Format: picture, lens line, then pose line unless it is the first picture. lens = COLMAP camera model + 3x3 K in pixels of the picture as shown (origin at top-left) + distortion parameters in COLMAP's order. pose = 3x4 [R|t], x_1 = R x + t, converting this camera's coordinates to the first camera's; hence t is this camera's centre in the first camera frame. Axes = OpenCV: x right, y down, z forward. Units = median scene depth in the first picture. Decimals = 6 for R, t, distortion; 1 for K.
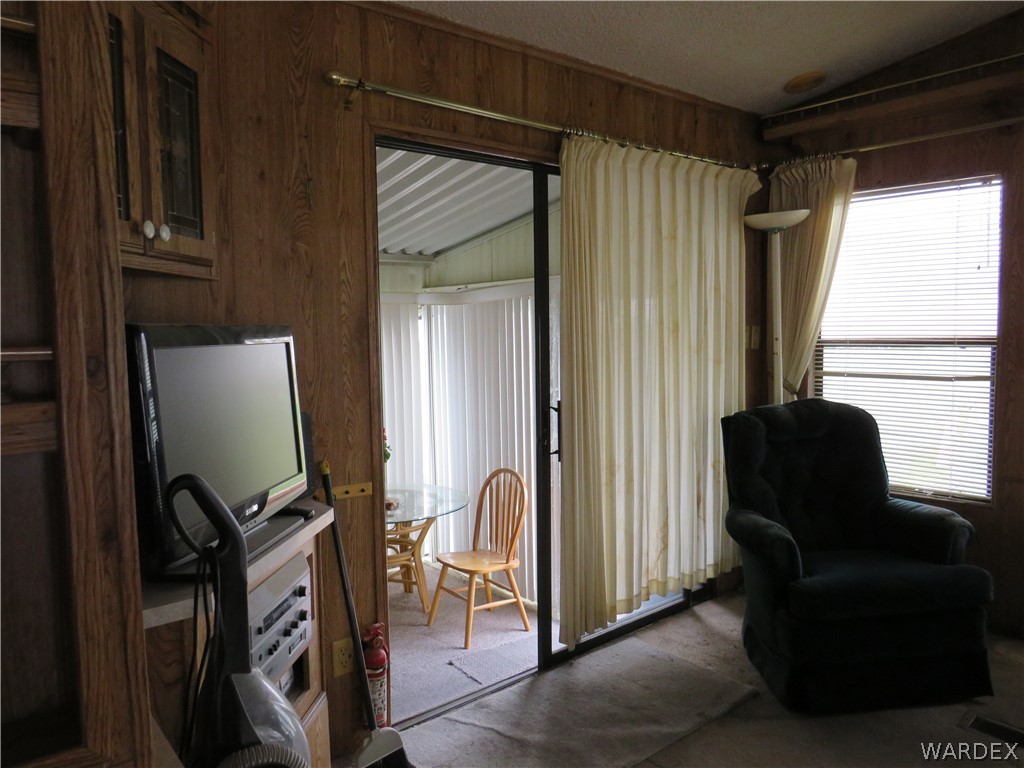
lens RADIAL K [[716.0, 0, 514.2], [0, 716.0, 384.2], [0, 0, 1]] dist [-0.040213, 0.017907]
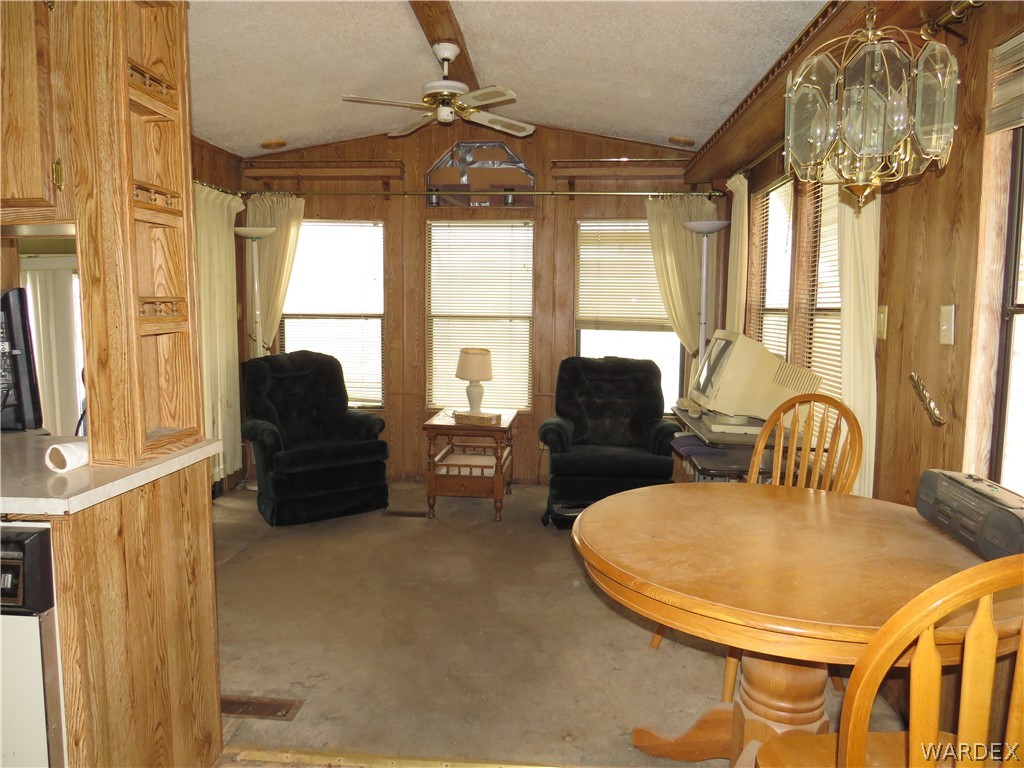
lens RADIAL K [[716.0, 0, 502.0], [0, 716.0, 387.4], [0, 0, 1]] dist [-0.040213, 0.017907]
pose [[0.692736, -0.050719, 0.719406, -0.547453], [0.028893, 0.998675, 0.042586, 0.067206], [-0.720612, -0.008715, 0.693284, -0.613453]]
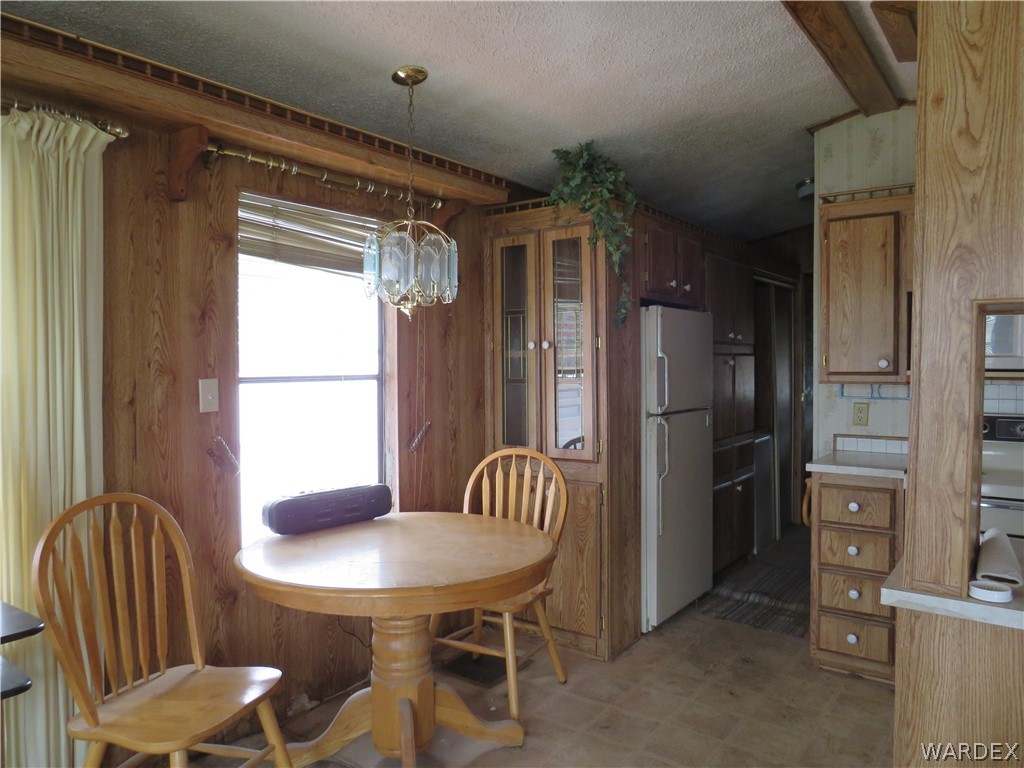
lens RADIAL K [[716.0, 0, 509.5], [0, 716.0, 383.9], [0, 0, 1]] dist [-0.040213, 0.017907]
pose [[-0.969511, 0.026945, -0.243563, 0.351502], [0.002420, 0.994940, 0.100438, -0.088920], [0.245037, 0.096786, -0.964671, 0.820574]]
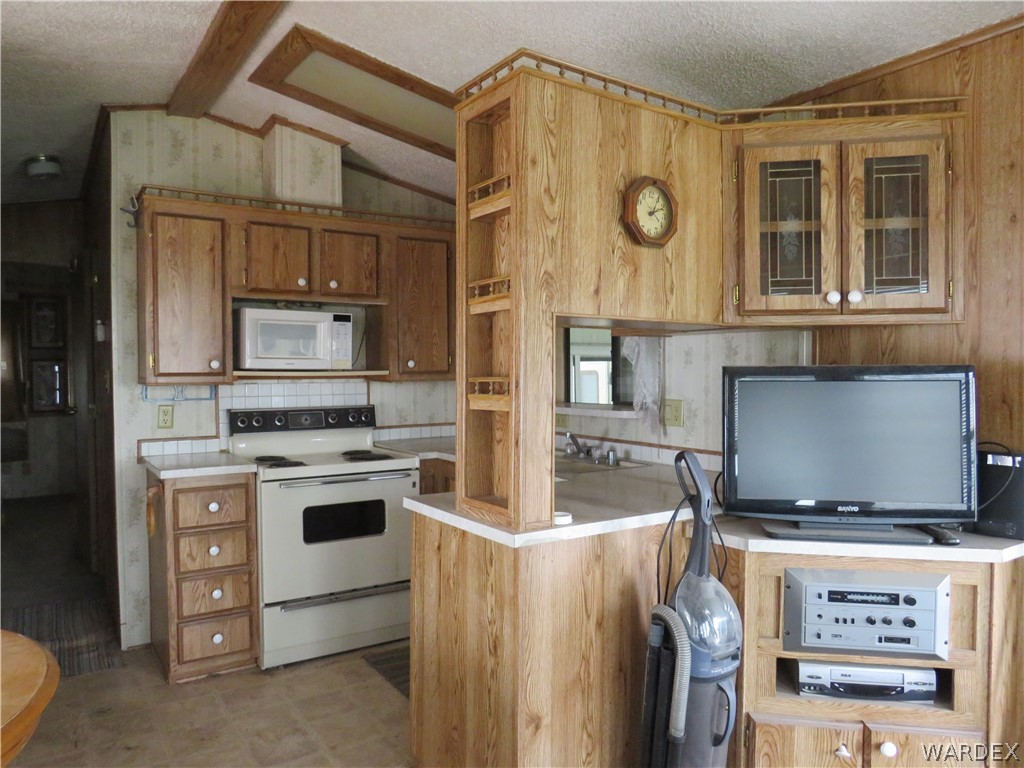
lens RADIAL K [[716.0, 0, 506.7], [0, 716.0, 385.5], [0, 0, 1]] dist [-0.040213, 0.017907]
pose [[-0.104079, 0.039008, -0.993804, 0.685785], [-0.065213, 0.996813, 0.045956, -0.046383], [0.992429, 0.069591, -0.101203, 0.357184]]
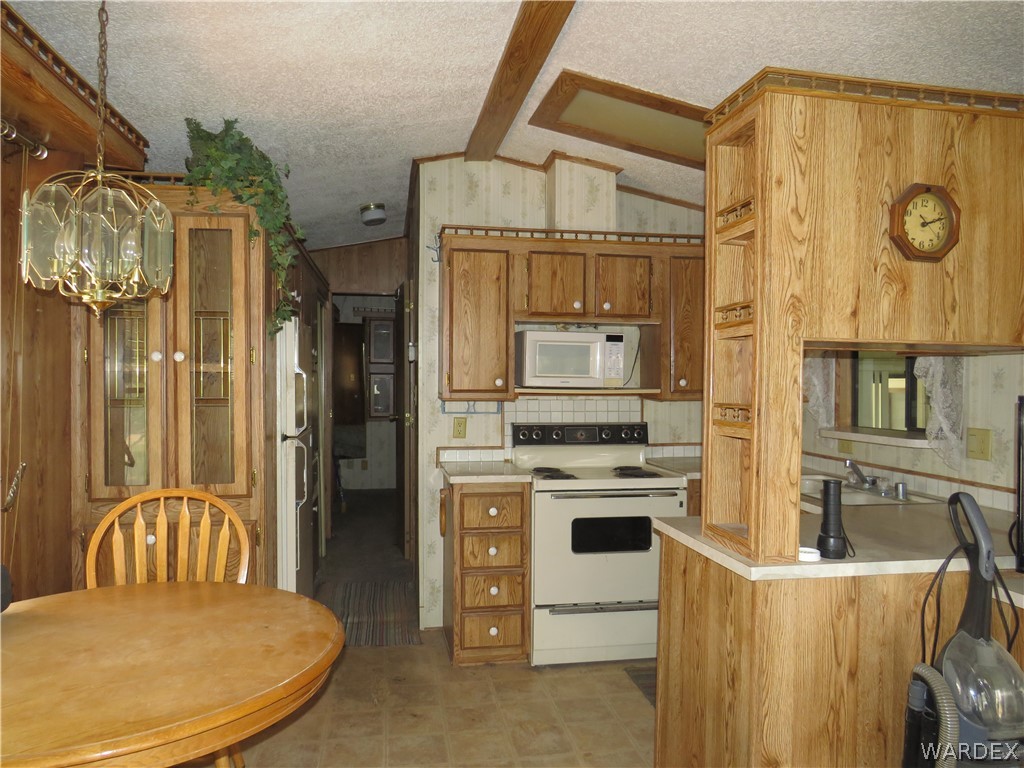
lens RADIAL K [[716.0, 0, 510.7], [0, 716.0, 385.9], [0, 0, 1]] dist [-0.040213, 0.017907]
pose [[-0.493808, 0.019711, -0.869348, 0.694397], [-0.059270, 0.996655, 0.056264, -0.069278], [0.867549, 0.079310, -0.490988, 0.436928]]
